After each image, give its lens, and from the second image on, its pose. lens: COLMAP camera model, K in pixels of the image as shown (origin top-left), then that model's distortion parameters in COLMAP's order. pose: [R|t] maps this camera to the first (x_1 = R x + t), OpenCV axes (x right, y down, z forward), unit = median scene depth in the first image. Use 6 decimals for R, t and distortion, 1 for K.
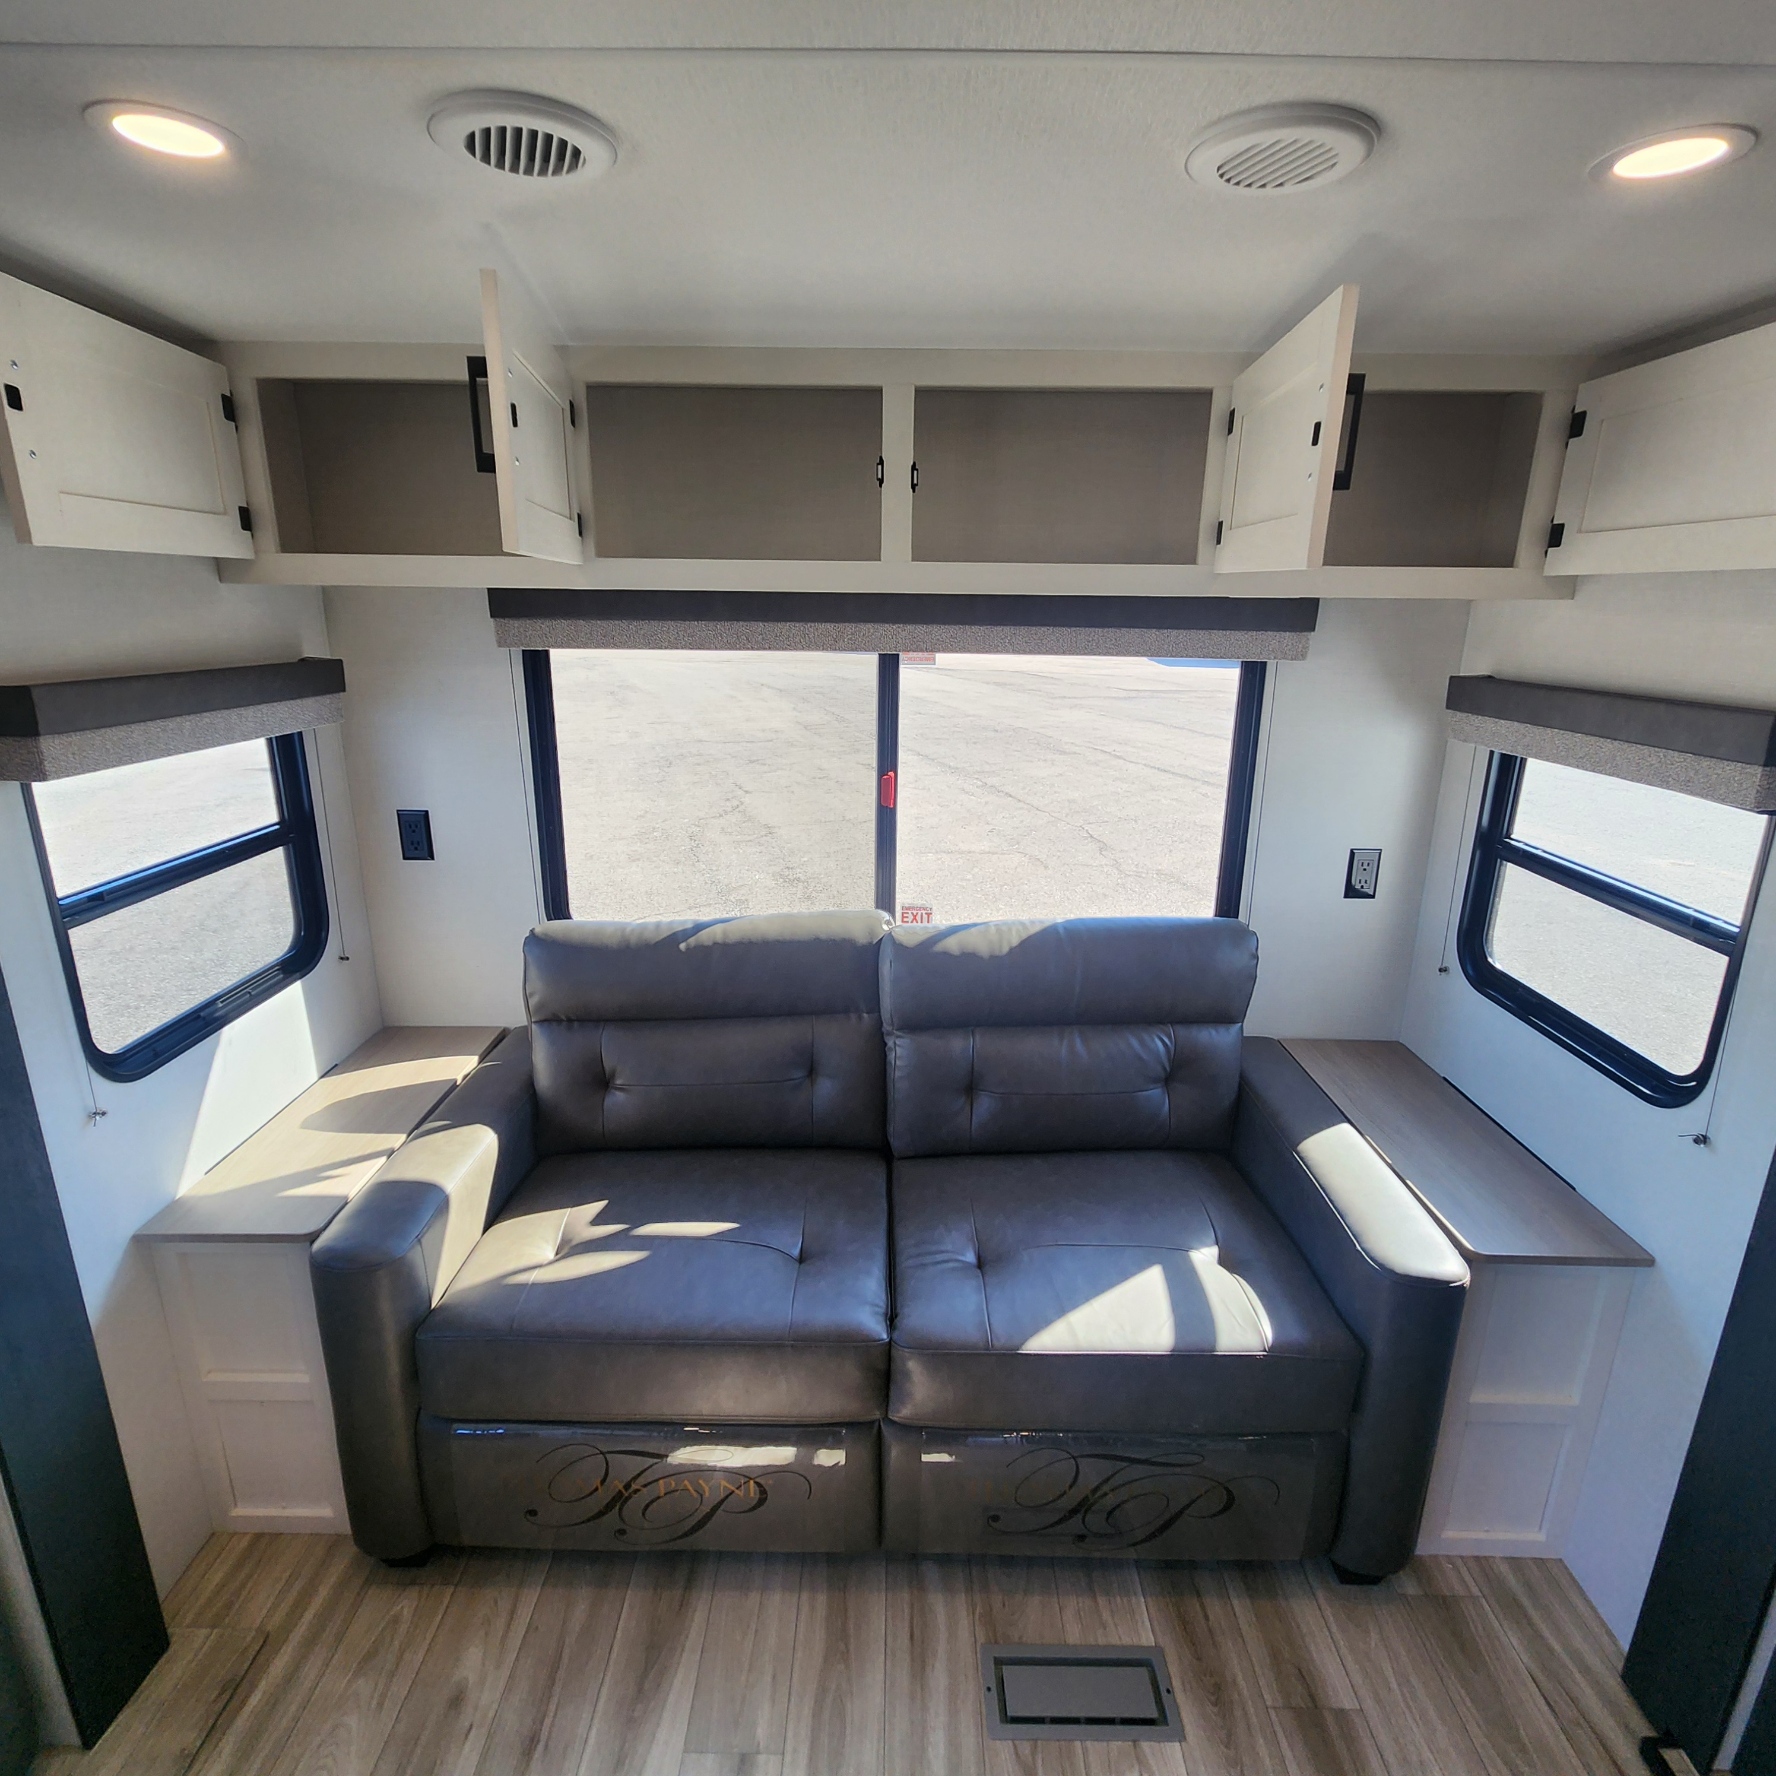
lens RADIAL K [[961.0, 0, 889.1], [0, 961.0, 863.6], [0, 0, 1]] dist [-0.001624, -0.002351]
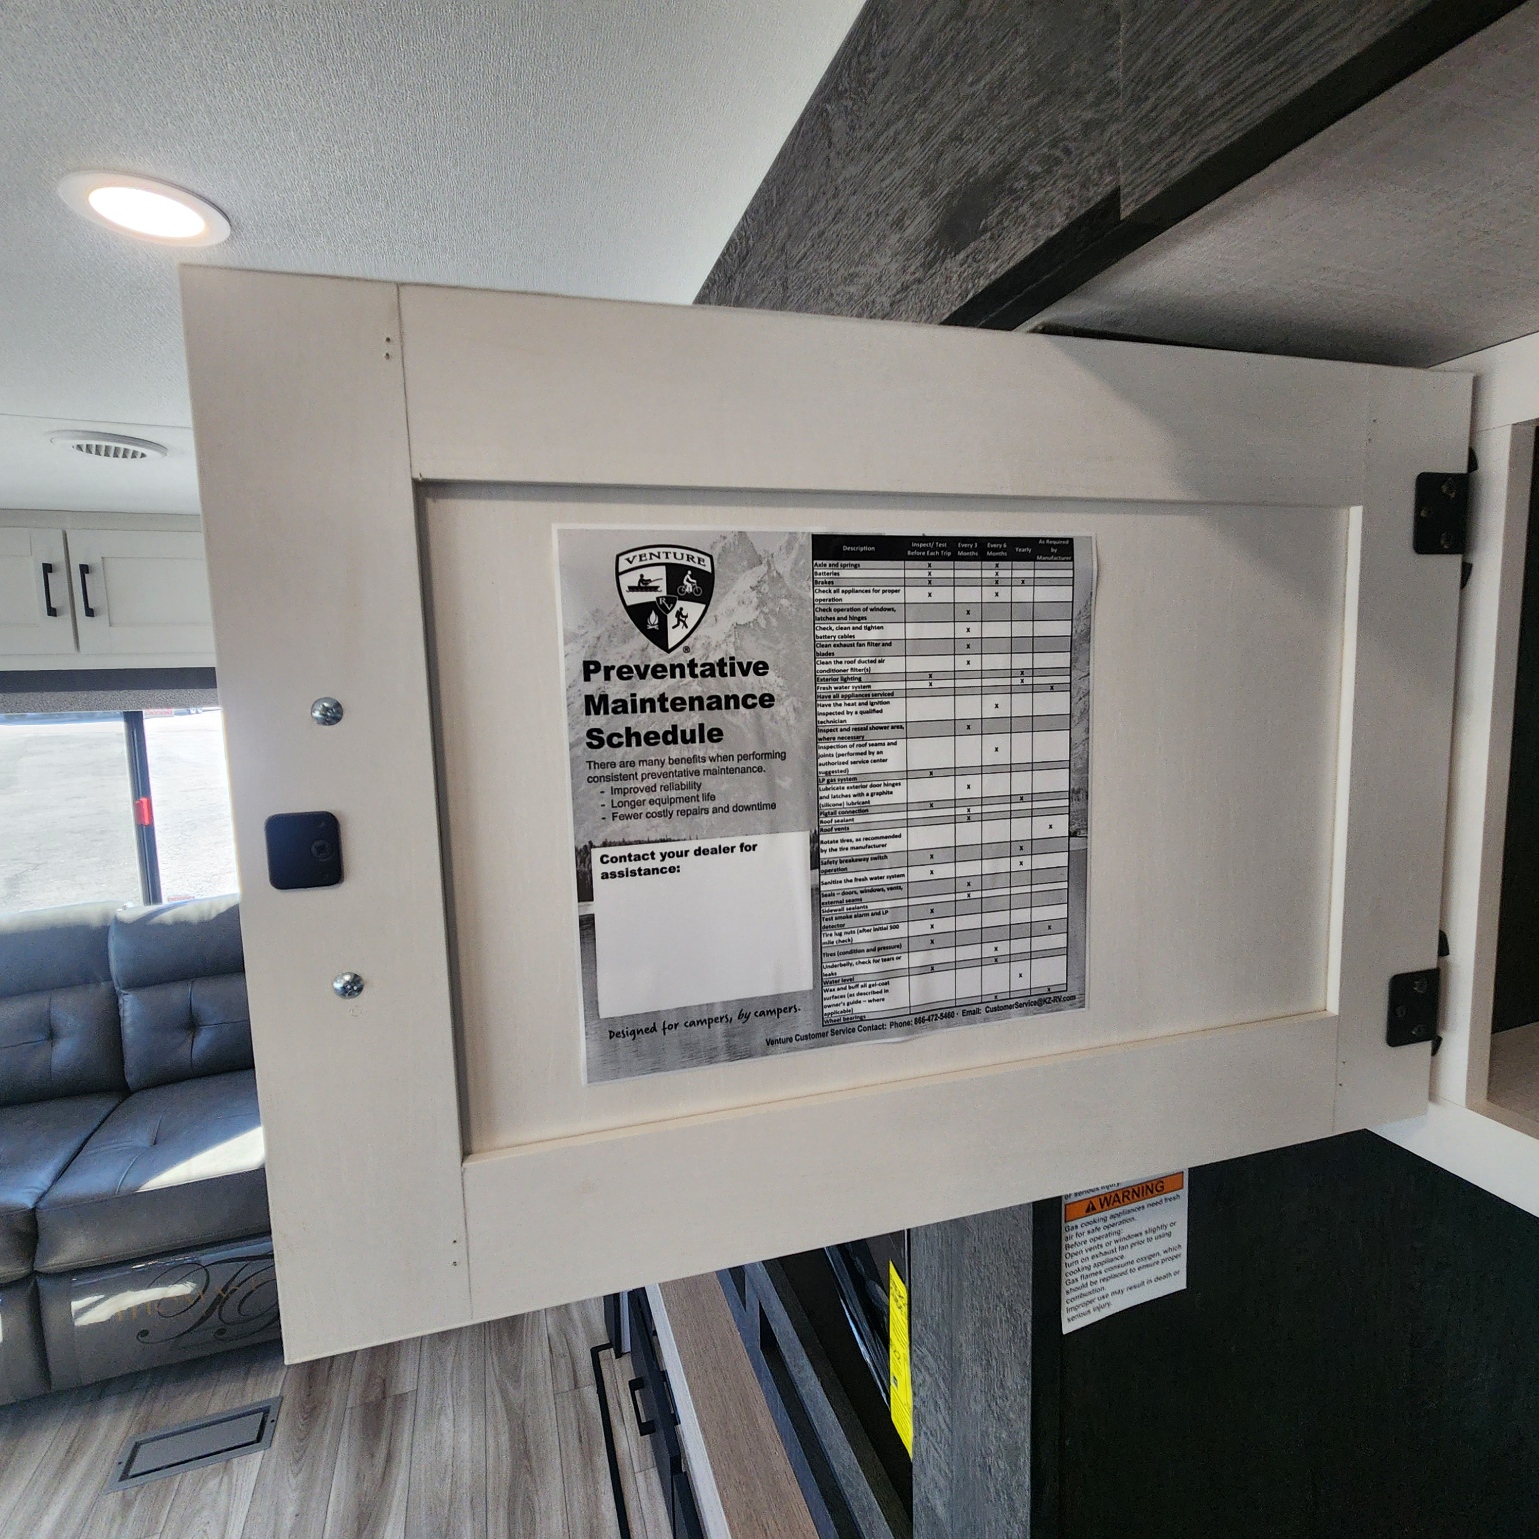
lens RADIAL K [[847.5, 0, 773.5], [0, 847.5, 744.2], [0, 0, 1]] dist [0.000305, -0.002380]
pose [[0.940237, -0.070273, 0.333190, 0.479616], [0.123624, 0.982158, -0.141711, 0.117168], [-0.317287, 0.174432, 0.932149, -0.419589]]
